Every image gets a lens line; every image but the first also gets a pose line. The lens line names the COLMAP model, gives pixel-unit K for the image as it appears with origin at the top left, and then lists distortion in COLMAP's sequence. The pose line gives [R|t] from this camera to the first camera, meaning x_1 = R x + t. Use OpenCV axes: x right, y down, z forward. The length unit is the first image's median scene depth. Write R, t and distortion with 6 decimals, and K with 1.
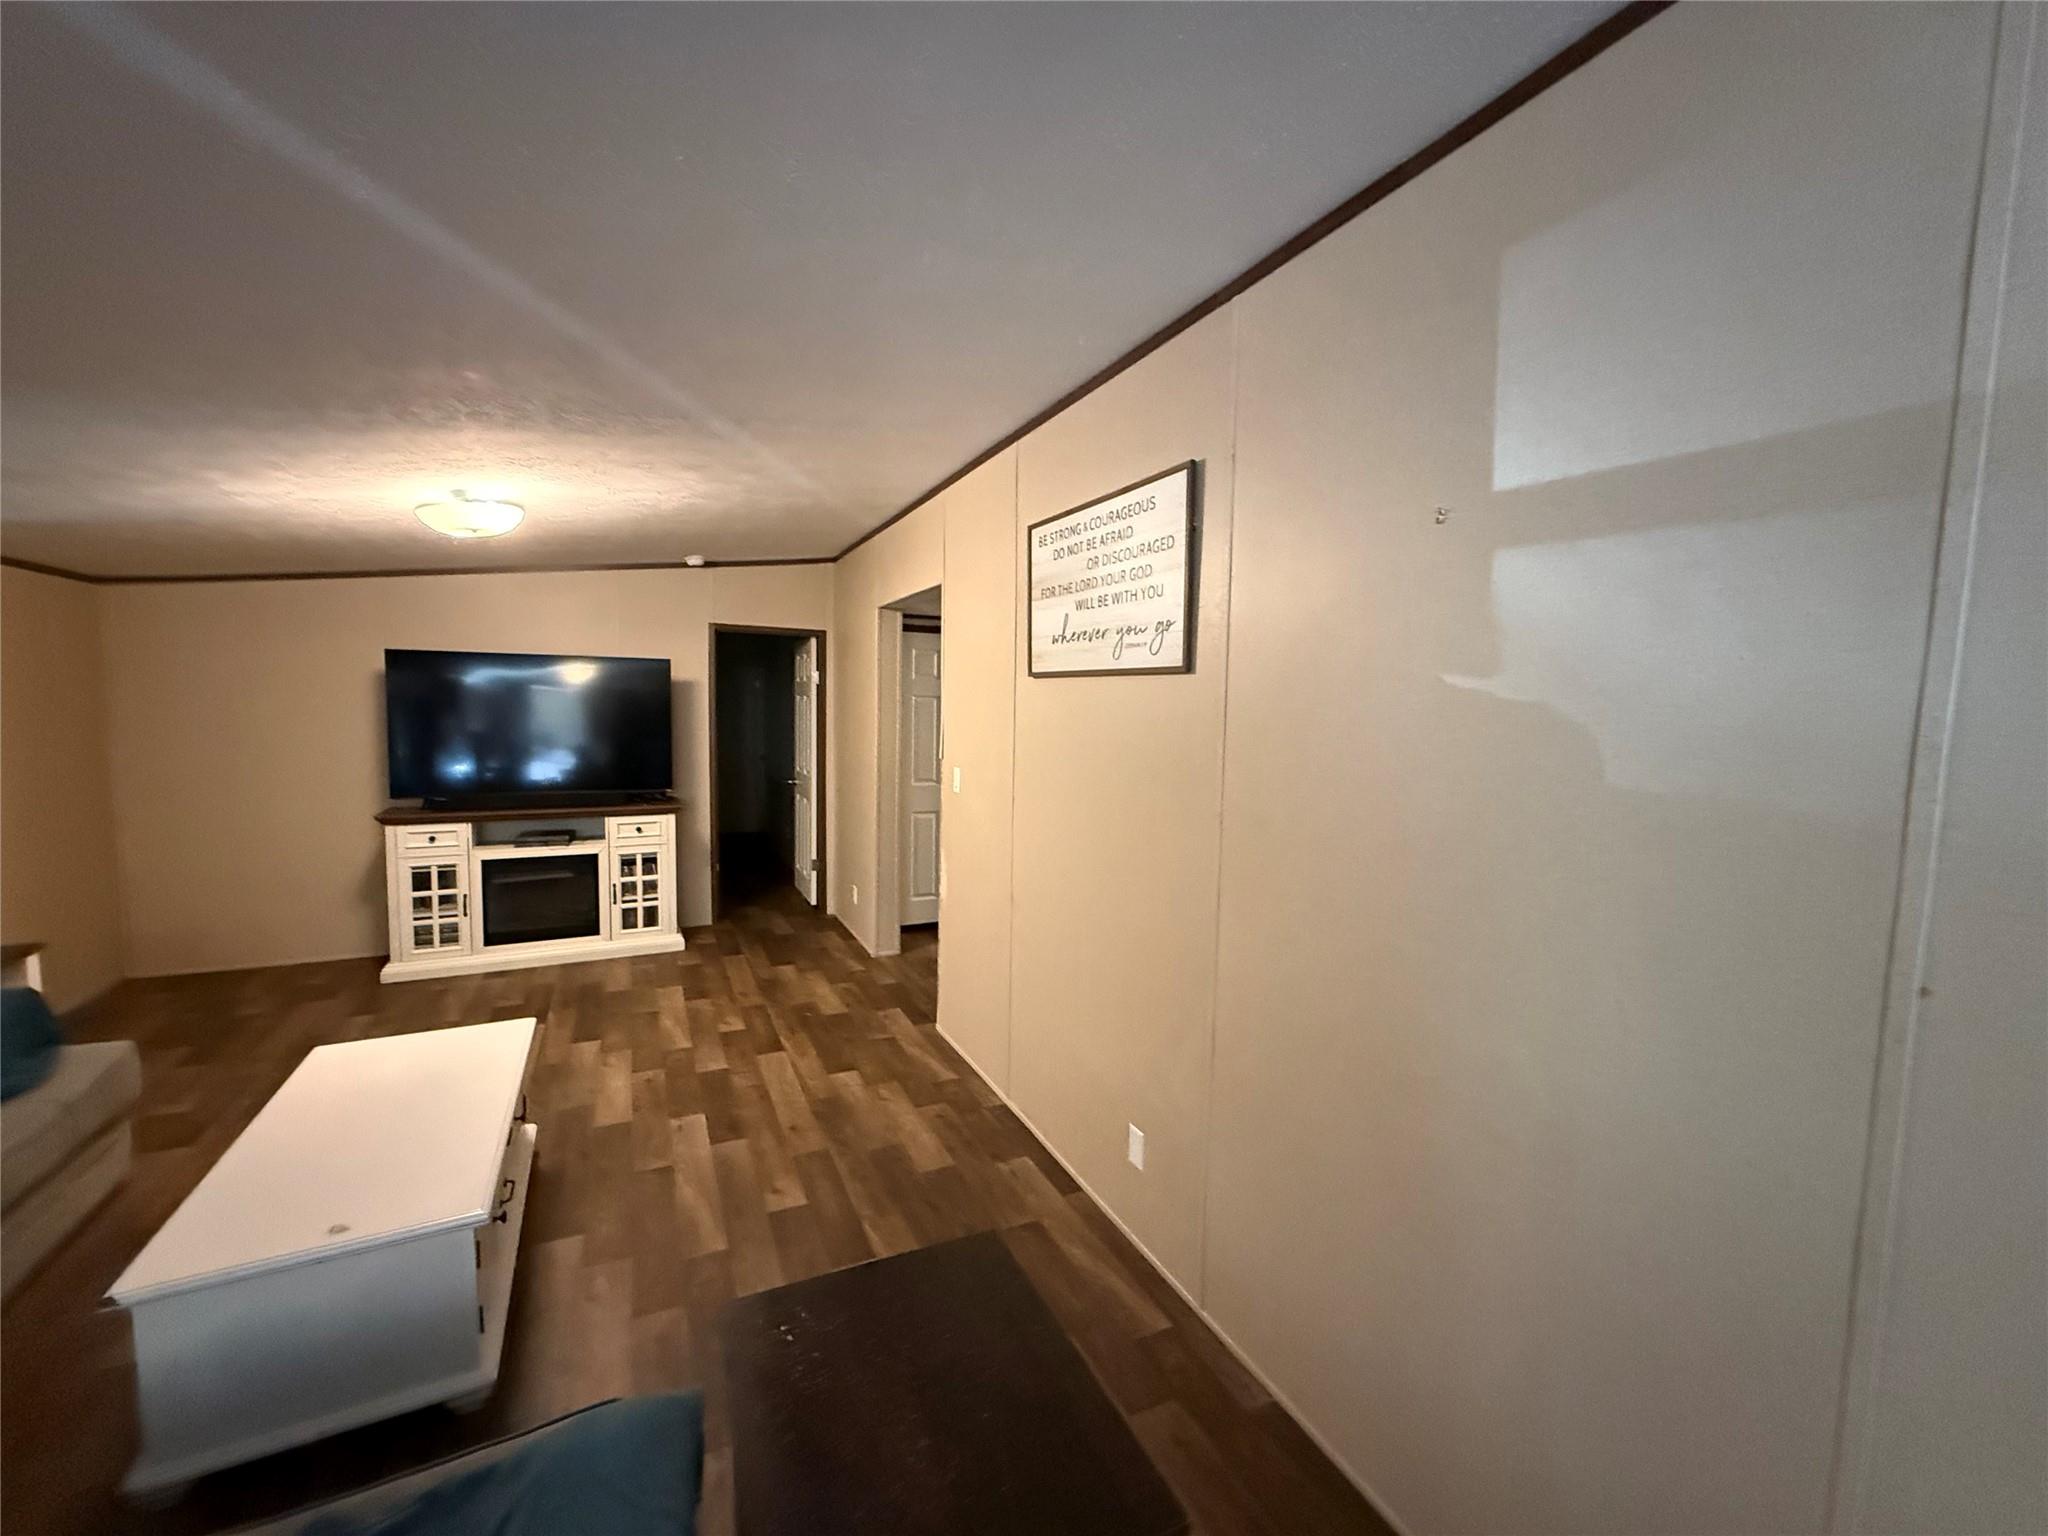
lens RADIAL K [[828.2, 0, 1037.7], [0, 828.2, 776.9], [0, 0, 1]] dist [0.001754, -0.000521]
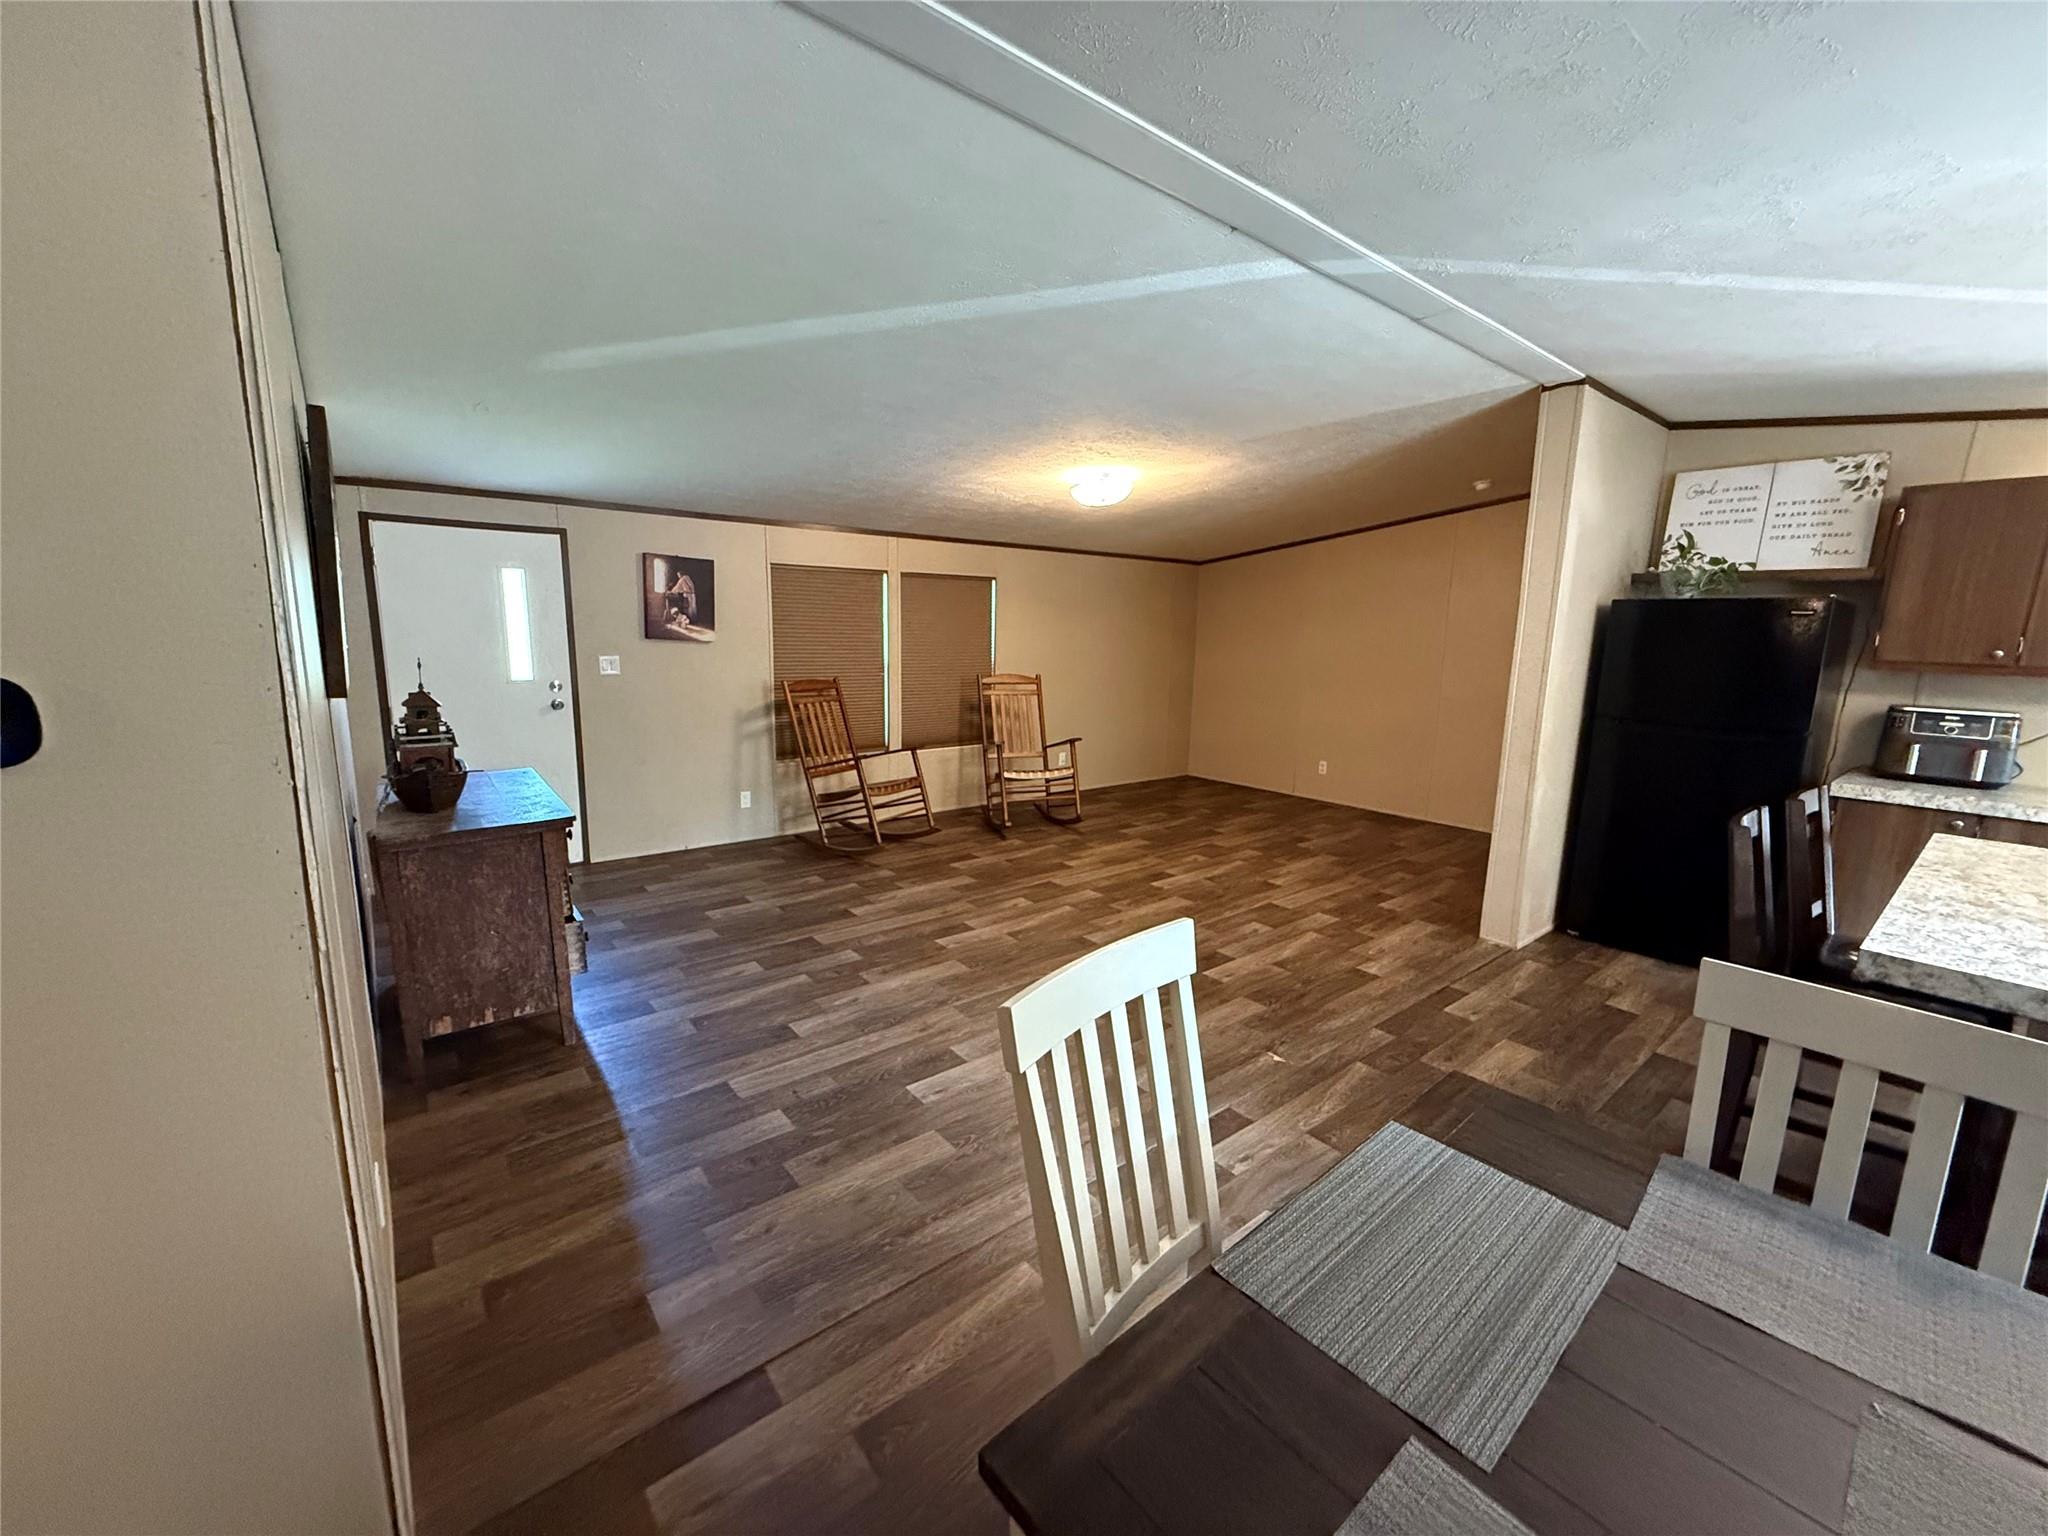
lens RADIAL K [[828.2, 0, 1019.6], [0, 828.2, 775.1], [0, 0, 1]] dist [0.001754, -0.000521]
pose [[-0.214473, -0.207778, 0.954374, -1.163590], [0.082512, 0.969764, 0.229671, -0.098139], [-0.973239, 0.128006, -0.190844, 0.997638]]
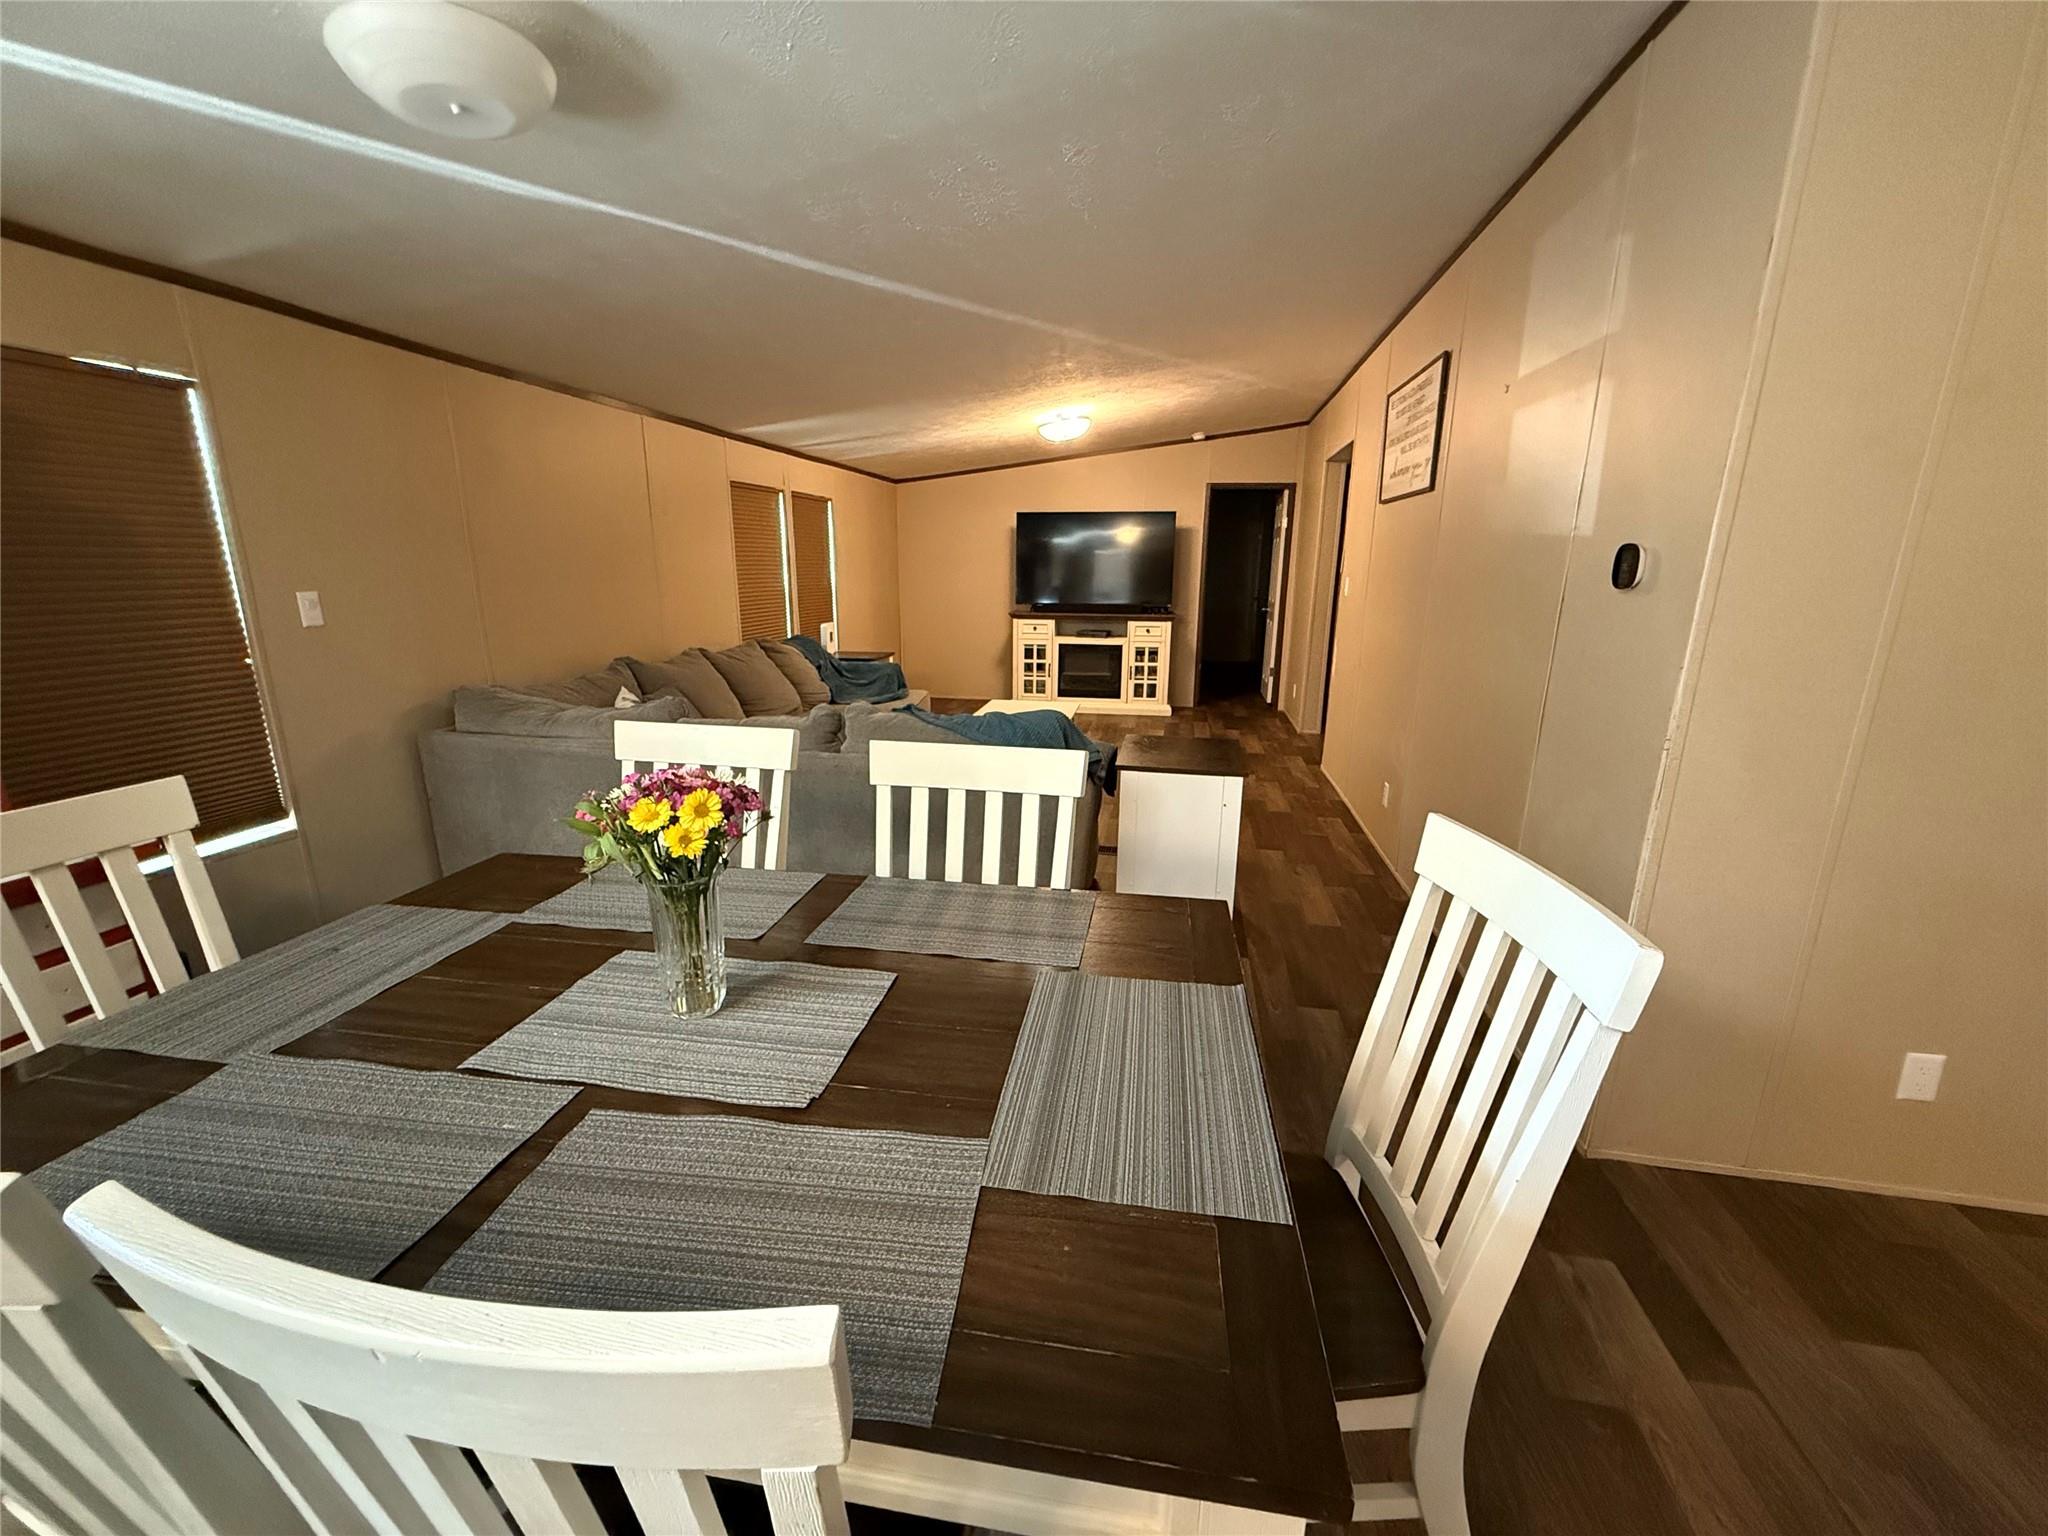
lens RADIAL K [[828.2, 0, 1027.1], [0, 828.2, 756.7], [0, 0, 1]] dist [0.001754, -0.000521]
pose [[0.807995, 0.120613, -0.576712, 0.245515], [-0.041385, 0.988023, 0.148654, 0.081447], [0.587734, -0.096244, 0.803309, -0.368349]]
